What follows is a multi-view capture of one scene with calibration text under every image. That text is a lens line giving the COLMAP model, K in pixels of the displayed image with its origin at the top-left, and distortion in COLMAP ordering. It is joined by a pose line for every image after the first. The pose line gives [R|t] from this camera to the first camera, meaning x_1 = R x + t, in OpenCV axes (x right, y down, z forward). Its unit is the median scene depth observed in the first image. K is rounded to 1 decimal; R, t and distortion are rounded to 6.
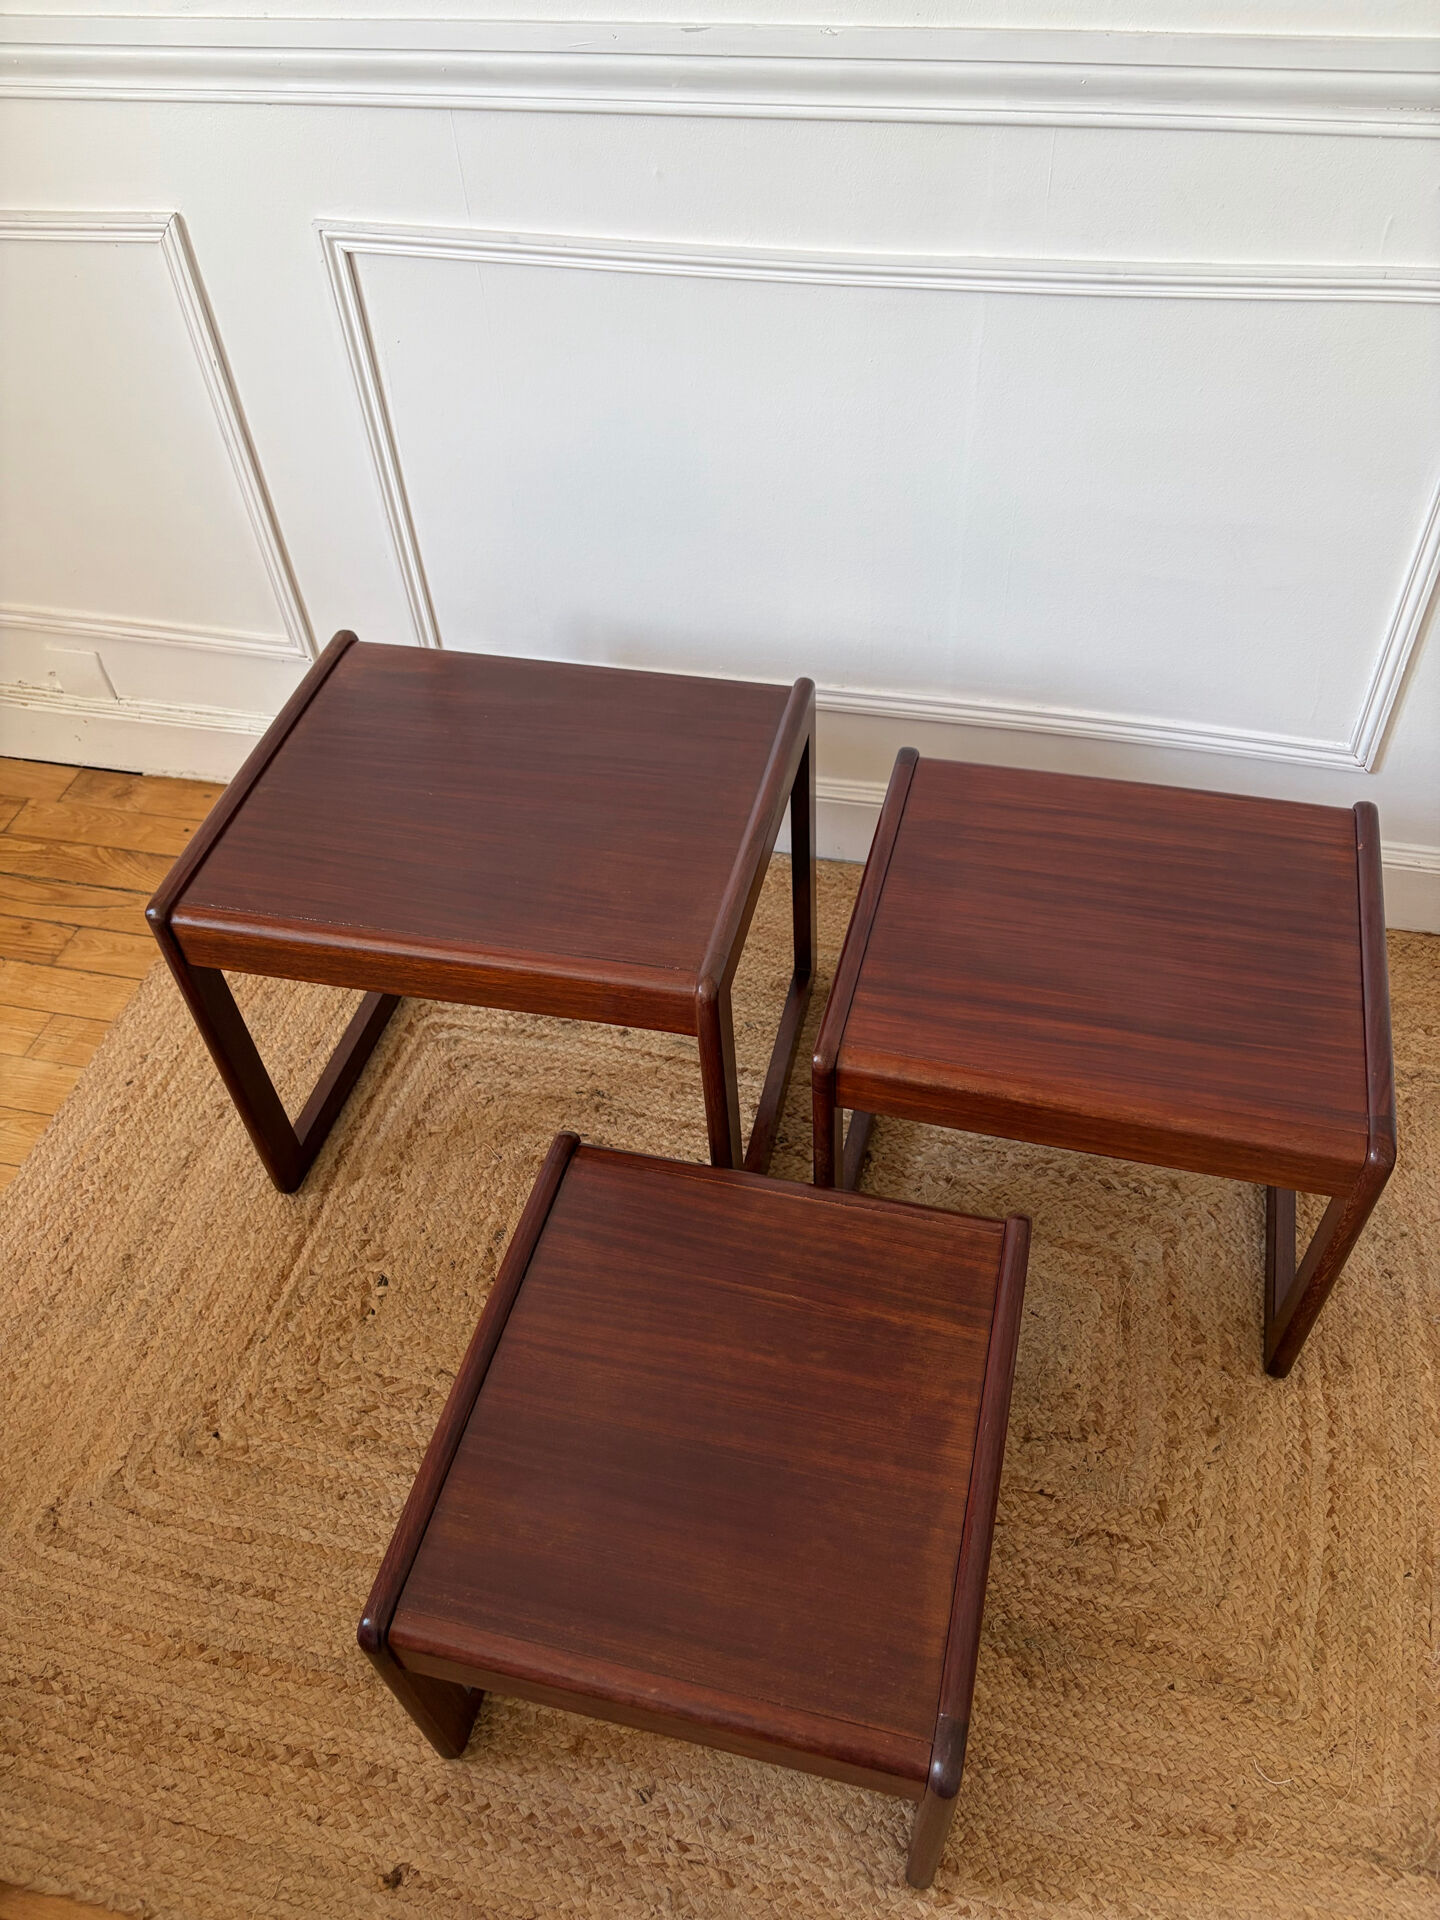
lens RADIAL K [[1460.0, 0, 740.9], [0, 1460.0, 970.4], [0, 0, 1]] dist [0.014404, 0.005994]
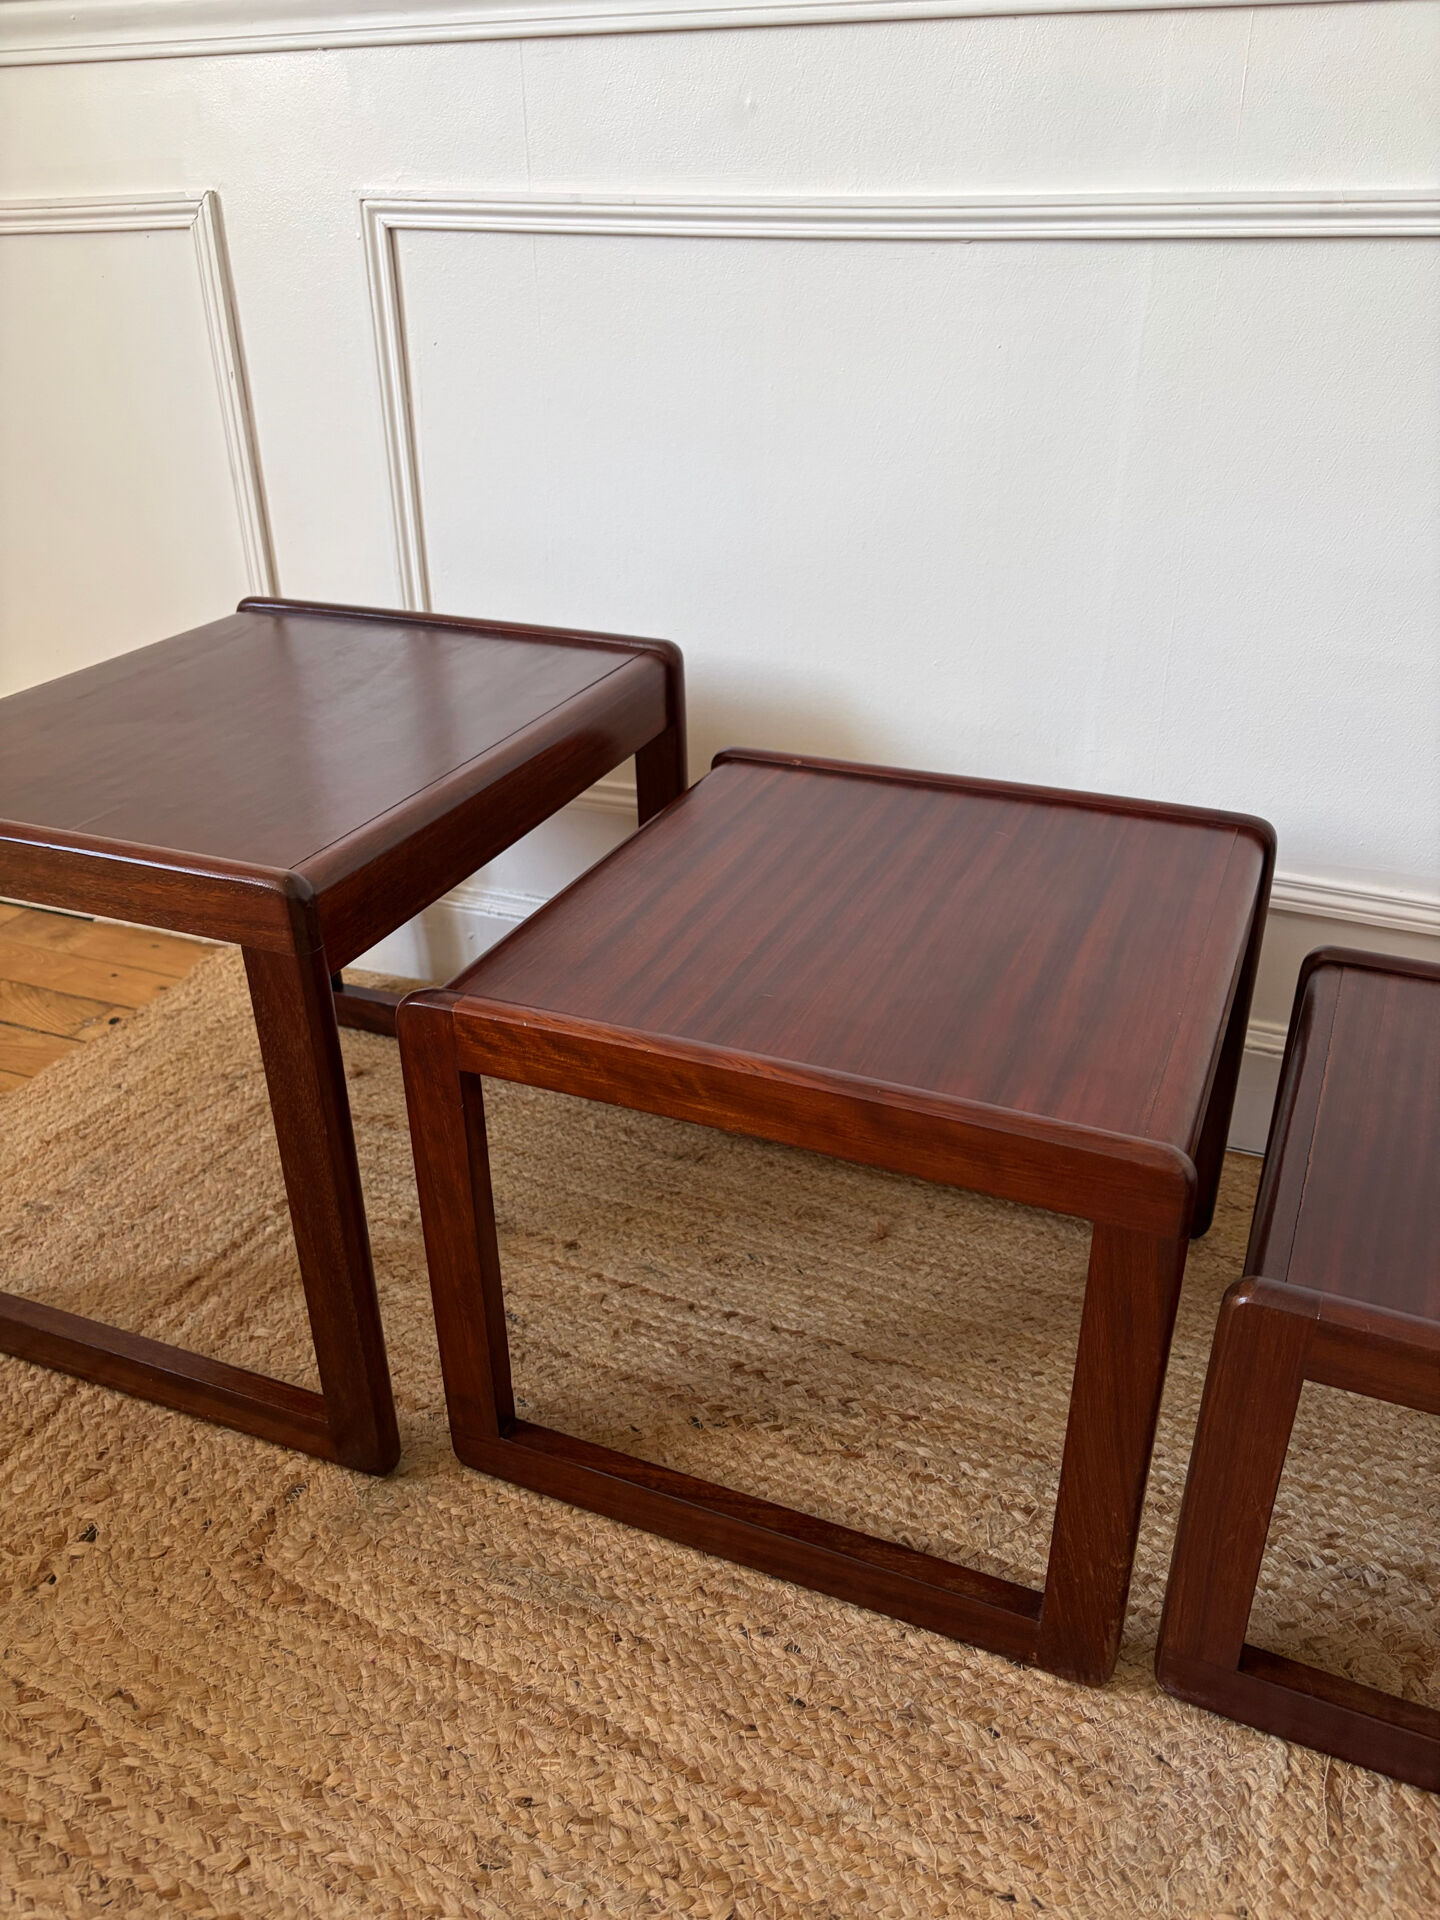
lens RADIAL K [[1445.6, 0, 738.4], [0, 1445.6, 954.0], [0, 0, 1]] dist [0.069209, -0.094829]
pose [[0.987801, 0.104417, -0.115528, 0.074357], [-0.137610, 0.932571, -0.333730, 0.160110], [0.072891, 0.345556, 0.935563, 0.374932]]
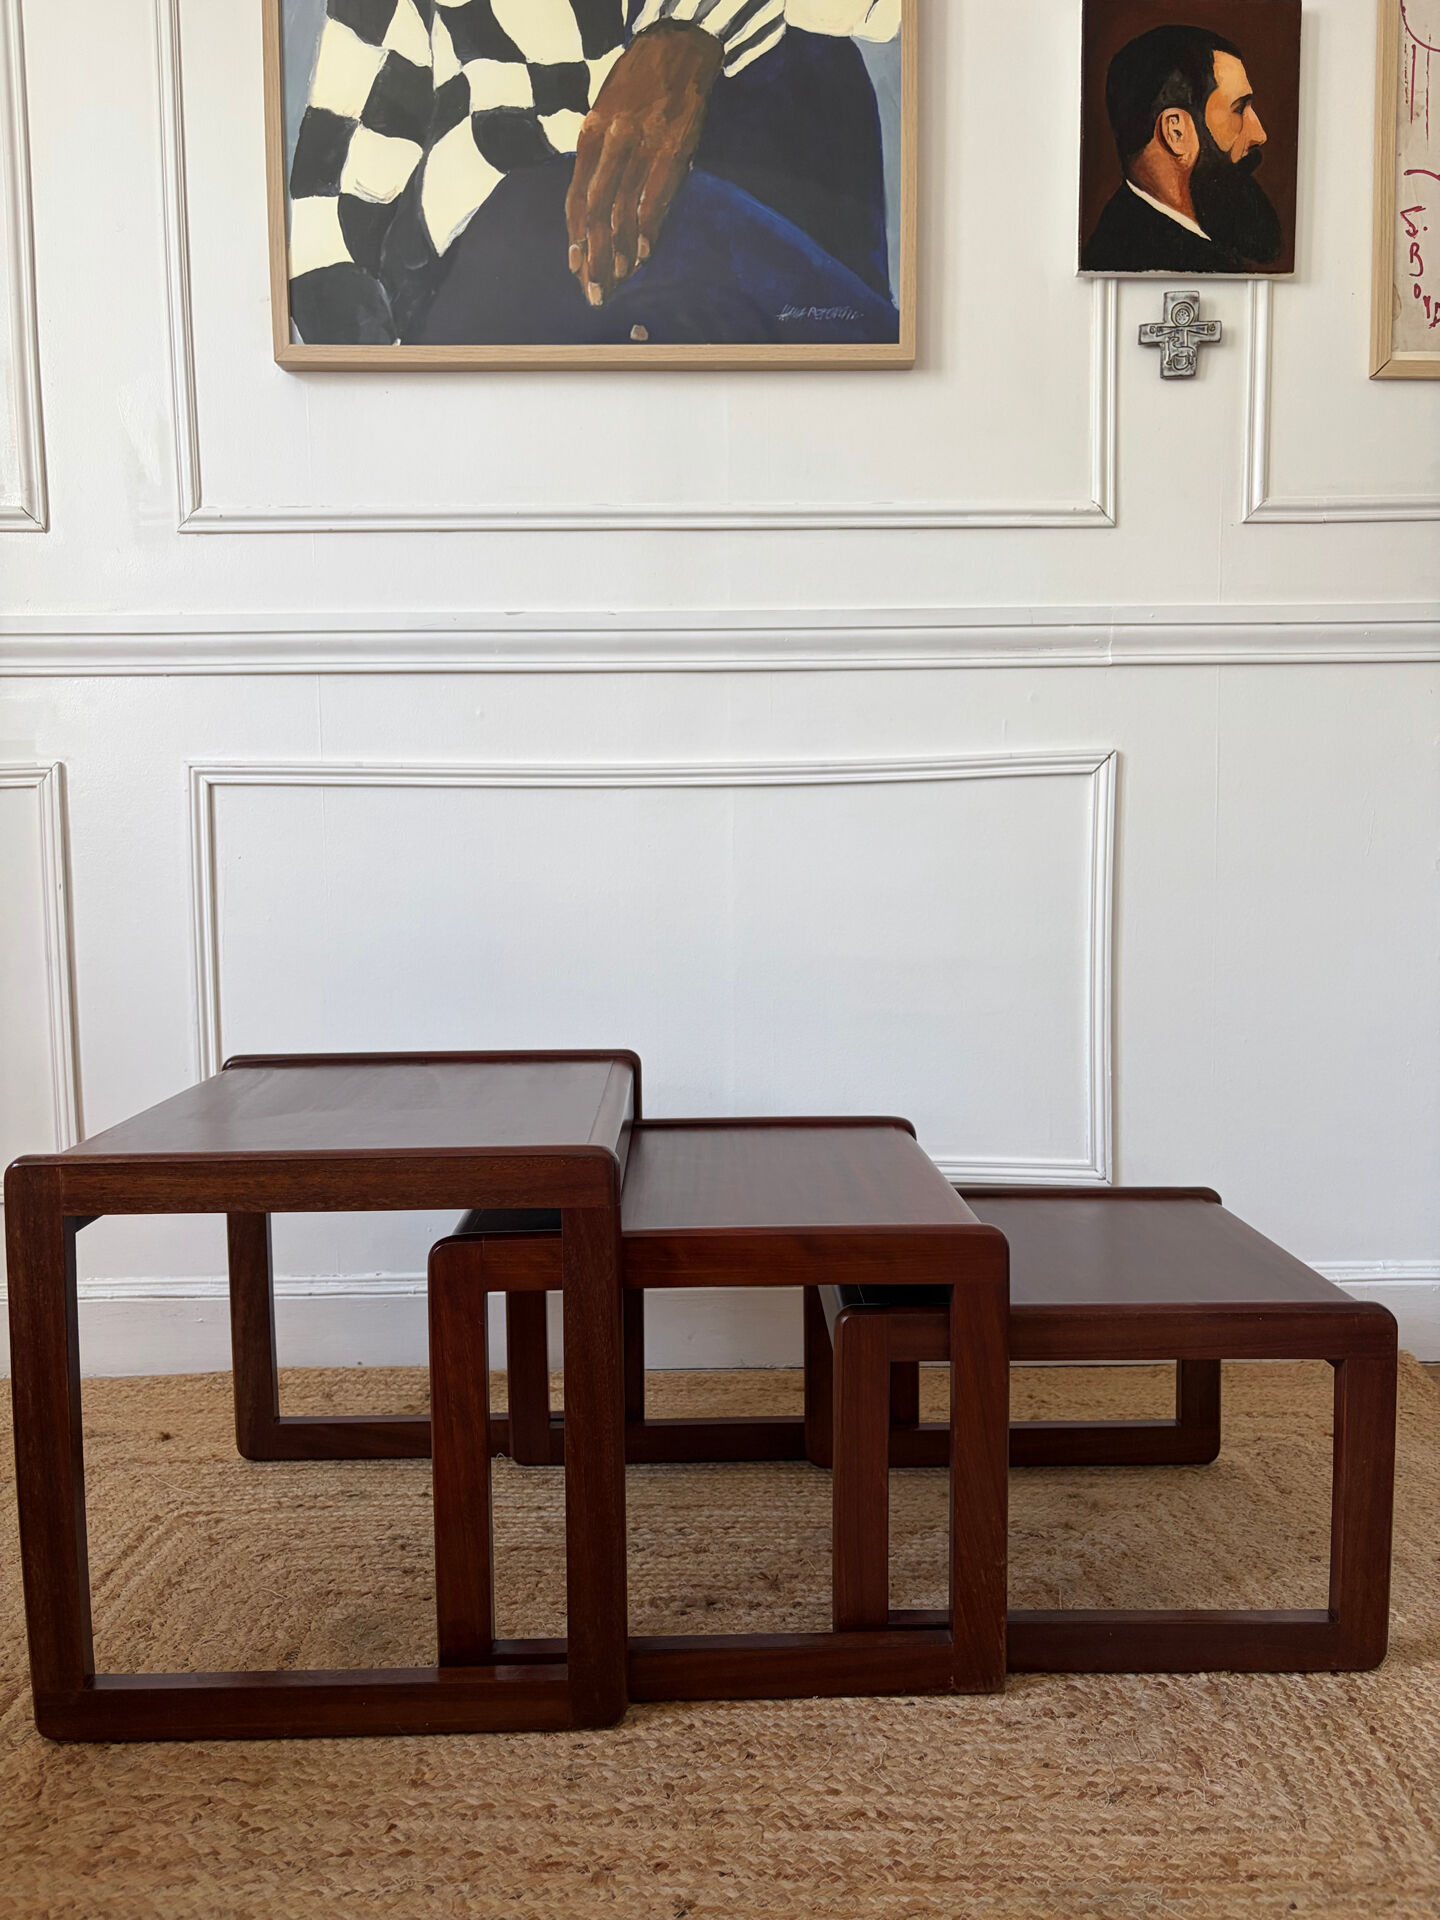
lens RADIAL K [[1454.1, 0, 723.4], [0, 1454.1, 960.2], [0, 0, 1]] dist [0.043457, -0.049828]
pose [[0.970680, 0.015176, 0.239898, -0.146464], [0.153349, 0.729443, -0.666631, 0.498953], [-0.185109, 0.683873, 0.705728, 0.169885]]
